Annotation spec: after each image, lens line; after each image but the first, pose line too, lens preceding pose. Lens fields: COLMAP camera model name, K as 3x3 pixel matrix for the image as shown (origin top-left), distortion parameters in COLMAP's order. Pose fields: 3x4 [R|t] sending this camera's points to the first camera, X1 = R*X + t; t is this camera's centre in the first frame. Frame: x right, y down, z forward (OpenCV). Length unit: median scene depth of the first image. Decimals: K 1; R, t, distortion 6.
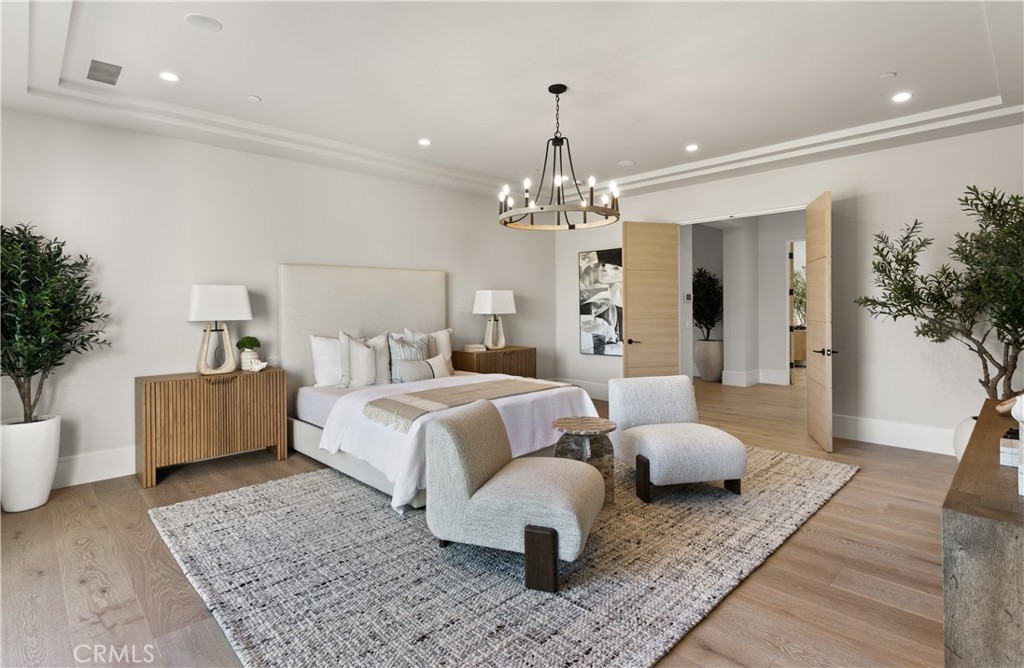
lens RADIAL K [[507.2, 0, 524.6], [0, 507.2, 332.7], [0, 0, 1]] dist [-0.011424, 0.000009]
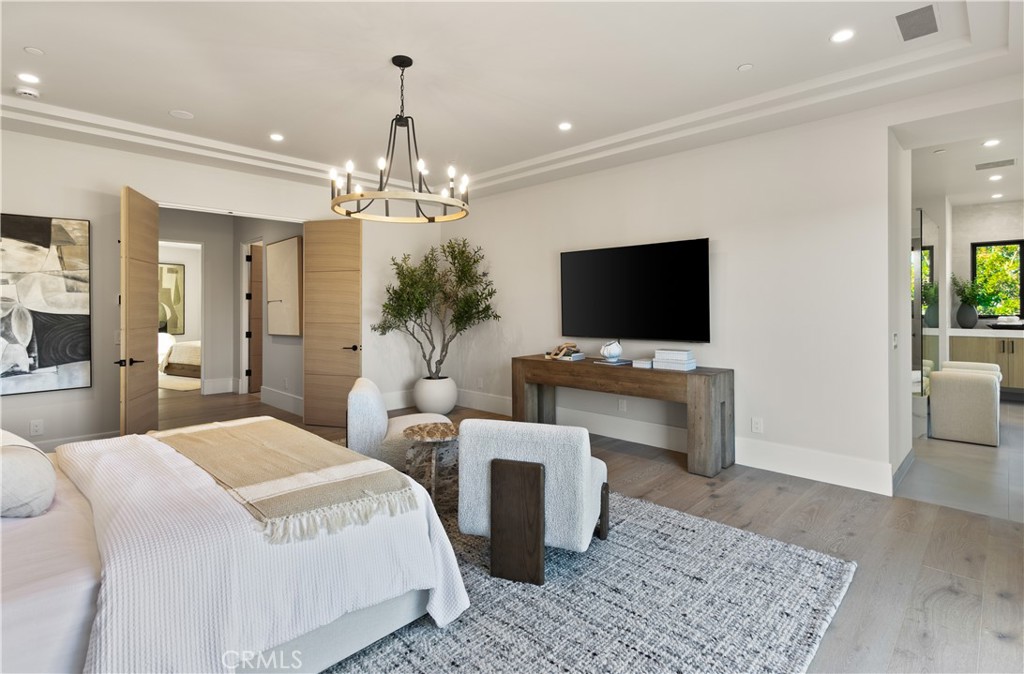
lens RADIAL K [[503.7, 0, 511.0], [0, 503.7, 319.8], [0, 0, 1]] dist [0.001968, -0.000430]
pose [[-0.011312, -0.016800, 0.999795, -0.808266], [0.058450, 0.998138, 0.017433, -0.035801], [-0.998226, 0.058636, -0.010309, 0.822427]]
